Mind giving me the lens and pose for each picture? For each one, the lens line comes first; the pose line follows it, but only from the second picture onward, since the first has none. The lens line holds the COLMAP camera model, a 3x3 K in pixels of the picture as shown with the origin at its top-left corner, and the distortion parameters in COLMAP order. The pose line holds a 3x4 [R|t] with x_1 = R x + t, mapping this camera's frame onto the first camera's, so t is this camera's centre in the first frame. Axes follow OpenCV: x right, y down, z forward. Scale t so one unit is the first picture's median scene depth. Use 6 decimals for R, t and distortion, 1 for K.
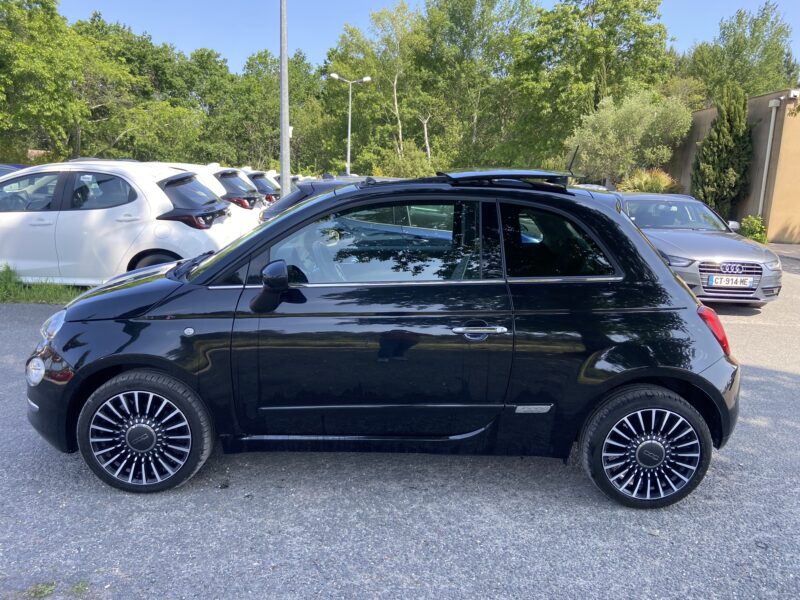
lens RADIAL K [[603.5, 0, 410.6], [0, 603.5, 301.4], [0, 0, 1]] dist [0.127604, -0.170109]
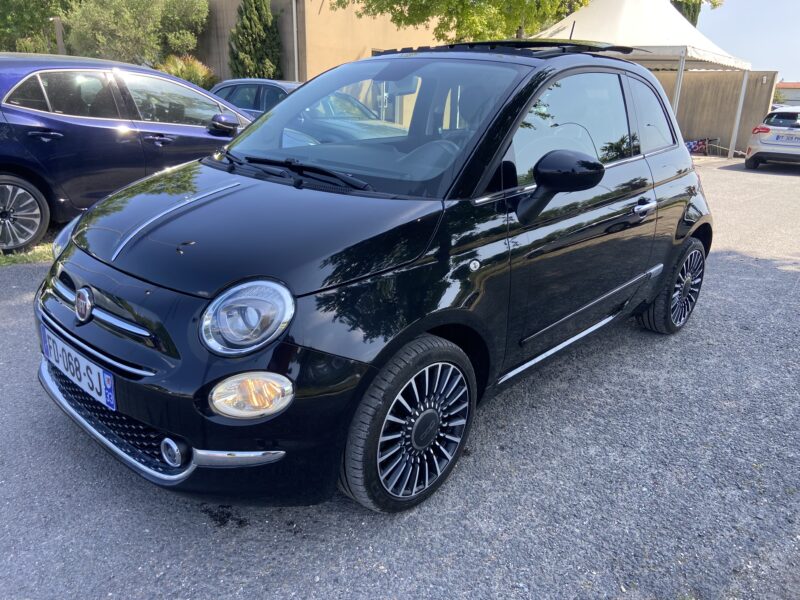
lens RADIAL K [[603.5, 0, 410.6], [0, 603.5, 301.4], [0, 0, 1]] dist [0.127604, -0.170109]
pose [[0.683174, -0.243635, 0.688416, -0.132838], [0.128560, 0.968107, 0.215038, -0.010717], [-0.718851, -0.058406, 0.692707, 0.080074]]
